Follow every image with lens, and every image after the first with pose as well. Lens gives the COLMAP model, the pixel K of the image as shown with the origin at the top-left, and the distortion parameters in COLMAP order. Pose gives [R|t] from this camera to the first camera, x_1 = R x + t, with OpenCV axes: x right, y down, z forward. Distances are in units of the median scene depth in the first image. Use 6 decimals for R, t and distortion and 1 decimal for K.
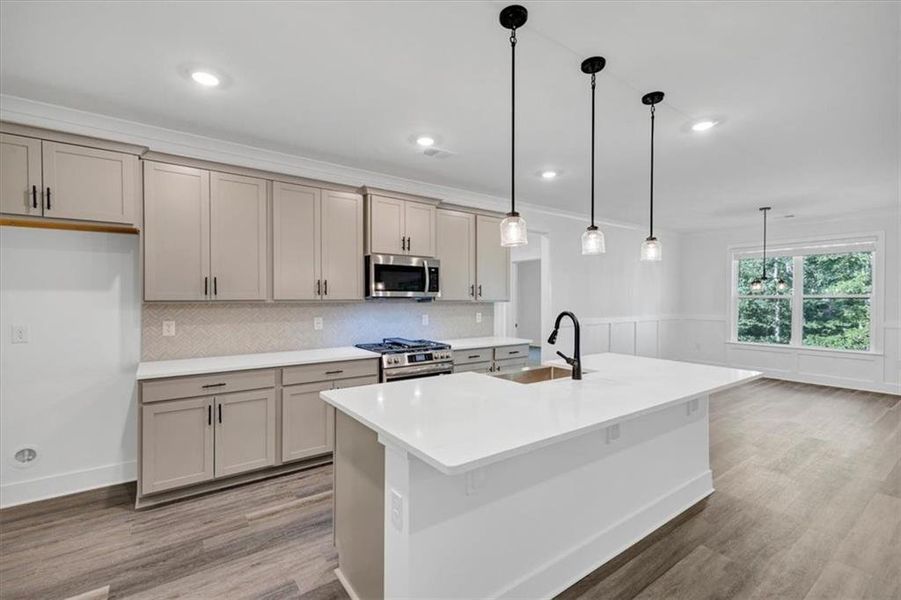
lens RADIAL K [[398.0, 0, 454.0], [0, 398.0, 300.1], [0, 0, 1]] dist [0.005592, 0.000754]
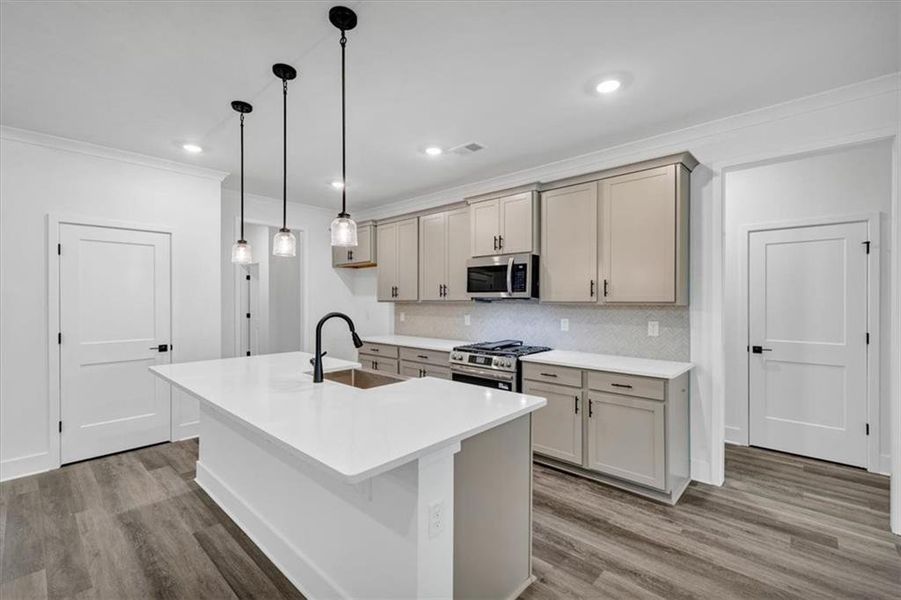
lens RADIAL K [[398.0, 0, 435.1], [0, 398.0, 299.9], [0, 0, 1]] dist [0.005592, 0.000754]
pose [[0.163246, -0.000125, -0.986585, 0.879630], [-0.002534, 0.999997, -0.000546, -0.001744], [0.986582, 0.002589, 0.163245, 0.751320]]
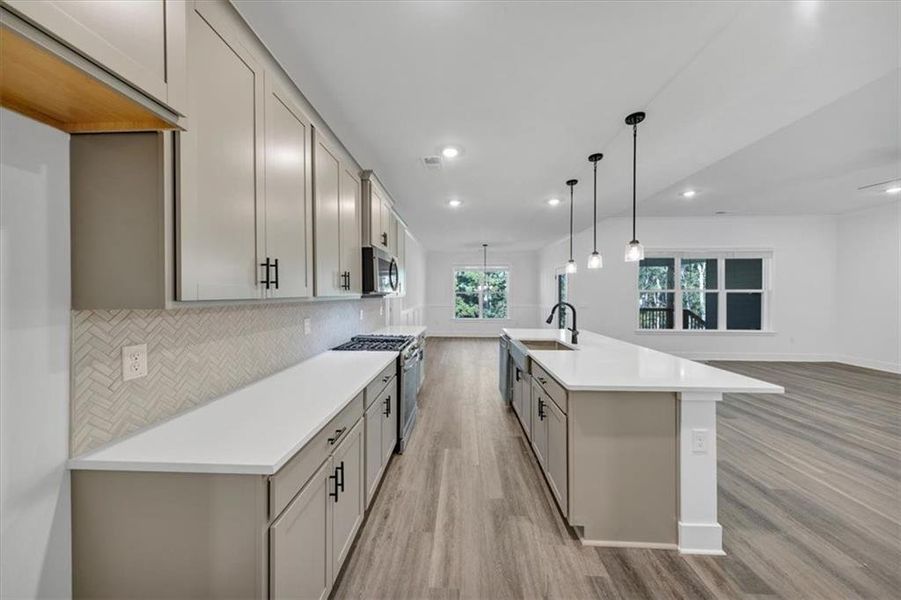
lens RADIAL K [[298.4, 0, 448.6], [0, 298.4, 295.4], [0, 0, 1]] dist [-0.001213, -0.000056]
pose [[0.617683, -0.005323, 0.786409, -0.660254], [0.000698, 0.999980, 0.006220, -0.005341], [-0.786427, -0.003292, 0.617674, 0.446601]]
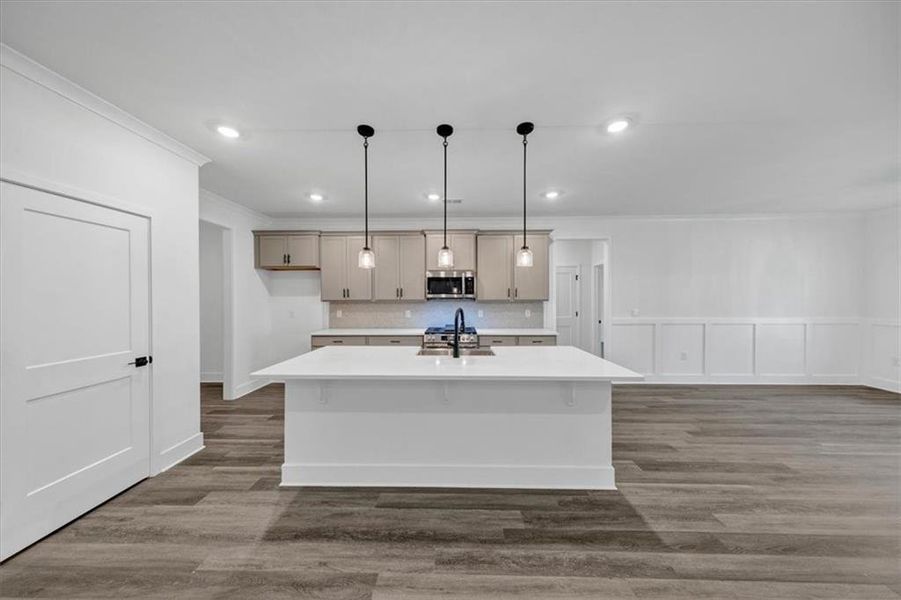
lens RADIAL K [[292.6, 0, 452.4], [0, 292.6, 300.2], [0, 0, 1]] dist [0.001277, 0.000034]
pose [[0.791320, -0.000805, -0.611402, 0.611521], [0.002745, 0.999994, 0.002237, -0.001099], [0.611396, -0.003449, 0.791317, 0.129872]]
